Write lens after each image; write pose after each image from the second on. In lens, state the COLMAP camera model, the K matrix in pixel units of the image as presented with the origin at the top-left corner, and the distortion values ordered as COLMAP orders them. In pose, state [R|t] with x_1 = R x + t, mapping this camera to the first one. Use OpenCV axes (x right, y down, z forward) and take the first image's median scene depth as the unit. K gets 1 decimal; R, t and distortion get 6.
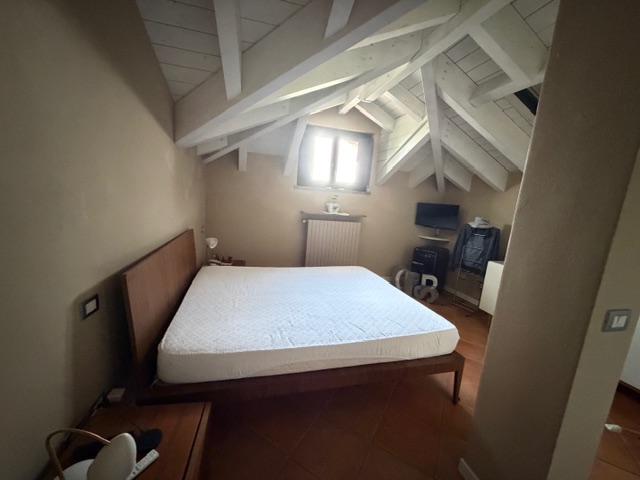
lens RADIAL K [[255.6, 0, 316.9], [0, 255.6, 239.9], [0, 0, 1]] dist [0.001308, -0.000267]
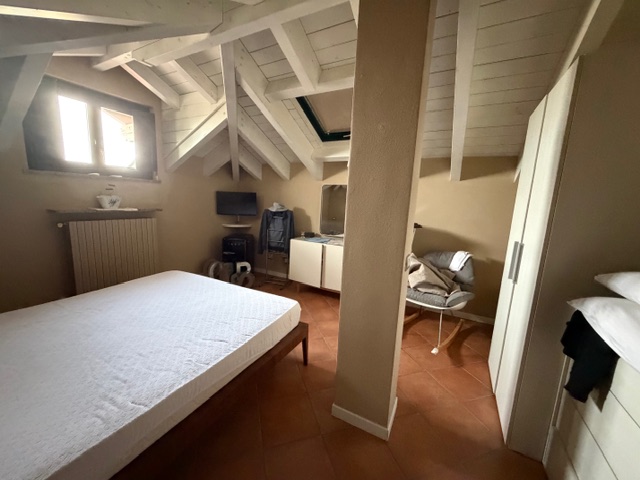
lens RADIAL K [[255.6, 0, 316.9], [0, 255.6, 239.9], [0, 0, 1]] dist [0.001308, -0.000267]
pose [[0.682246, -0.165463, 0.712154, -0.083556], [0.132473, 0.985908, 0.102157, -0.016526], [-0.719021, 0.024645, 0.694551, 0.078671]]
